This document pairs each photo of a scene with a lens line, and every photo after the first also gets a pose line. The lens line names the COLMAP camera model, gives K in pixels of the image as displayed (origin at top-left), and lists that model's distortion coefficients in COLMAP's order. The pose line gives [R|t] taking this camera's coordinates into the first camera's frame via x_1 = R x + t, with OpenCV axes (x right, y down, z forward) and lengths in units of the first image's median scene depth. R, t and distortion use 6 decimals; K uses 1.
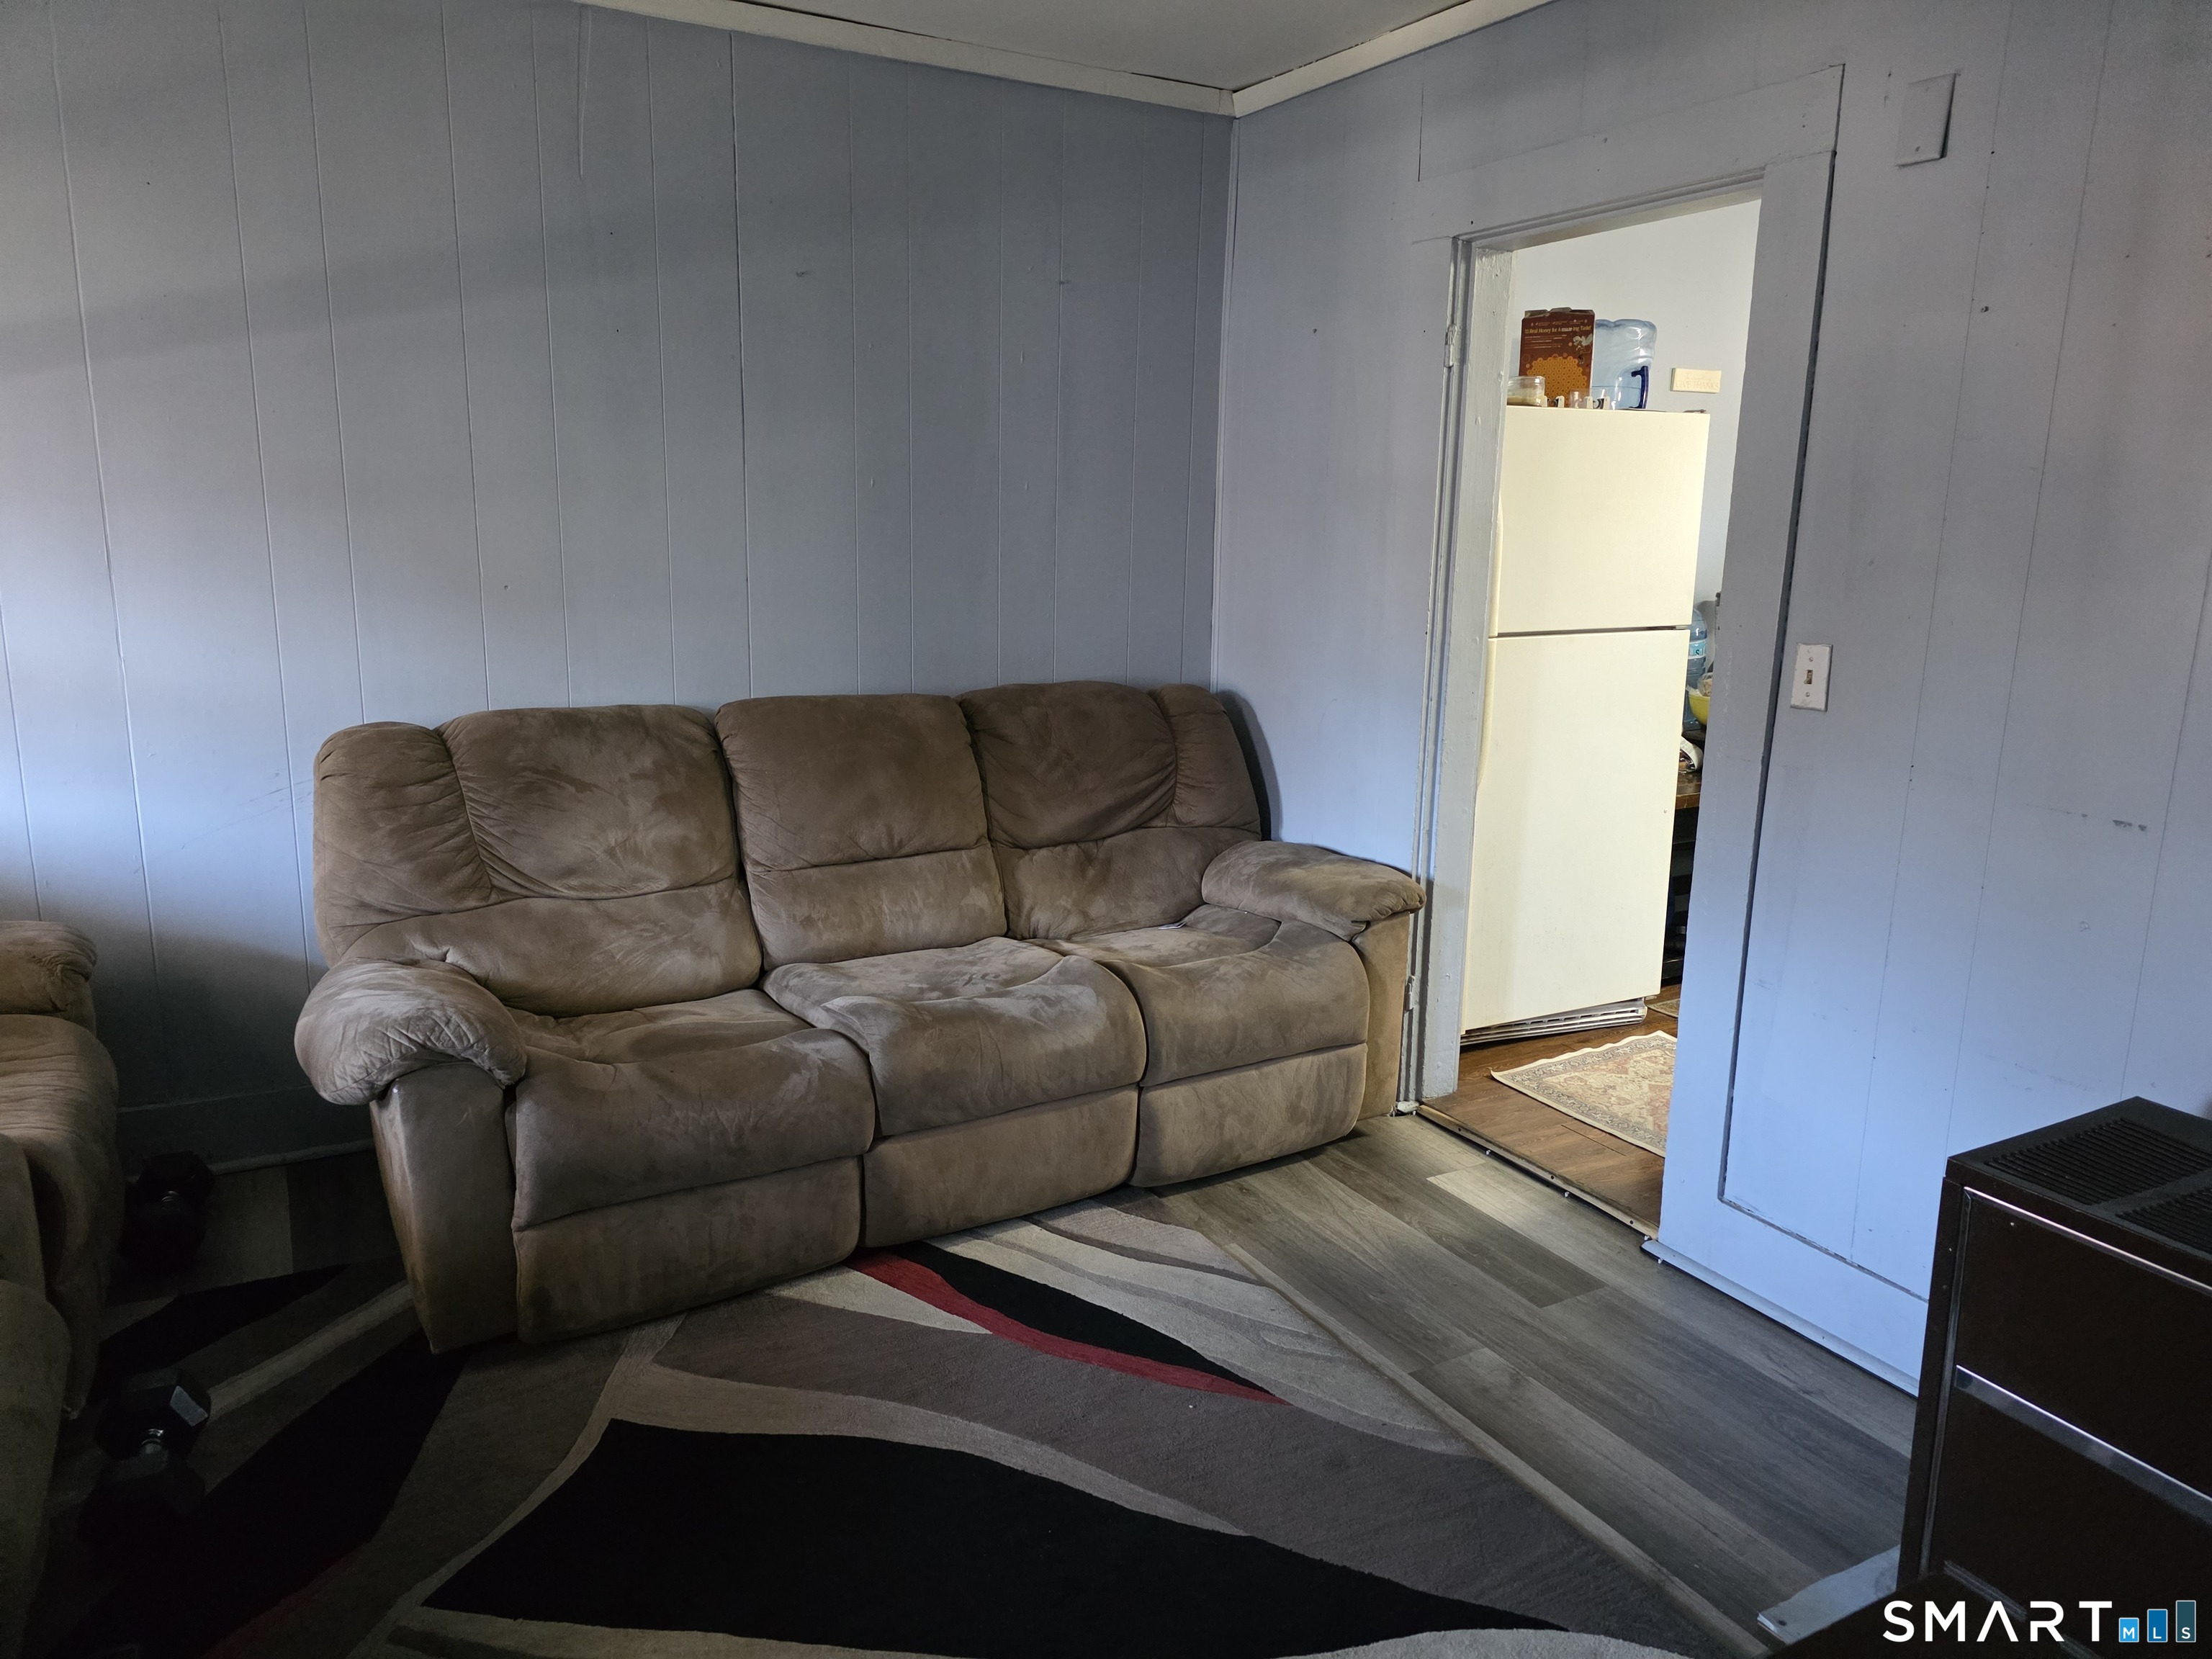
lens RADIAL K [[1477.1, 0, 1106.0], [0, 1477.1, 829.5], [0, 0, 1]] dist [0.095967, -0.080250]
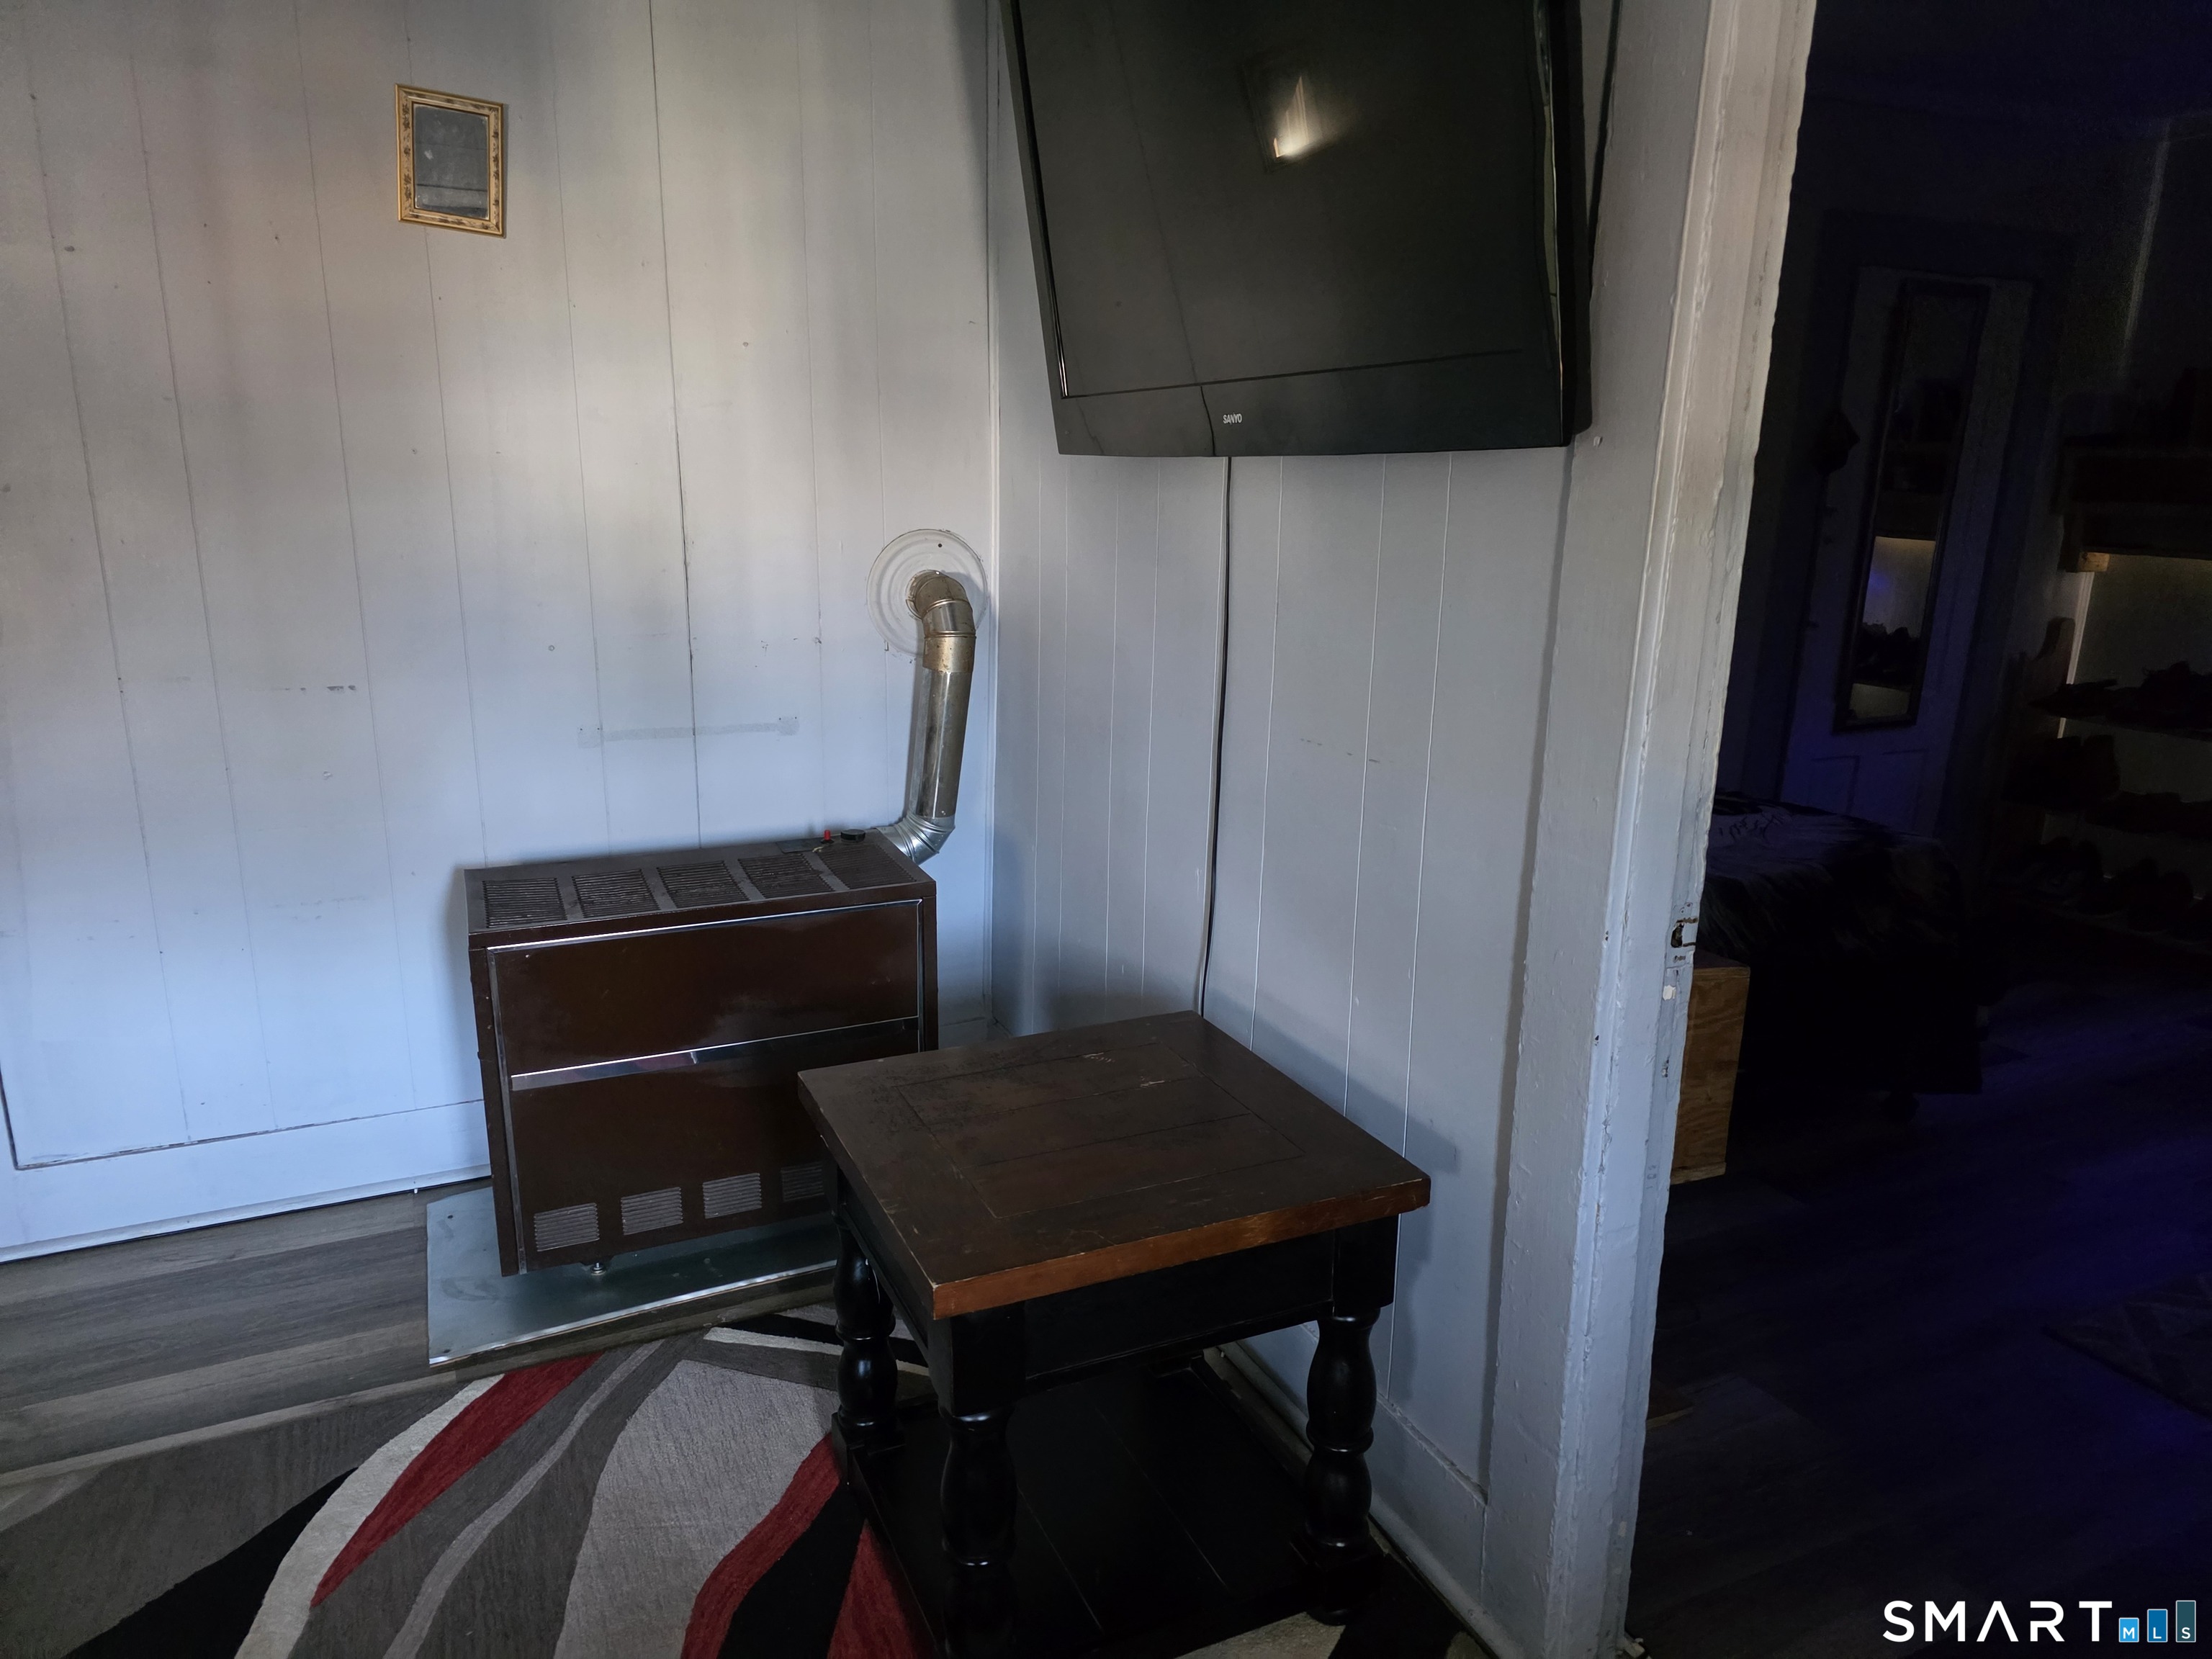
lens RADIAL K [[1477.1, 0, 1106.0], [0, 1477.1, 829.5], [0, 0, 1]] dist [0.095967, -0.080250]
pose [[0.093960, -0.249903, 0.963701, -0.529307], [0.208154, 0.951521, 0.226450, -0.043103], [-0.973573, 0.179321, 0.141423, 0.207793]]
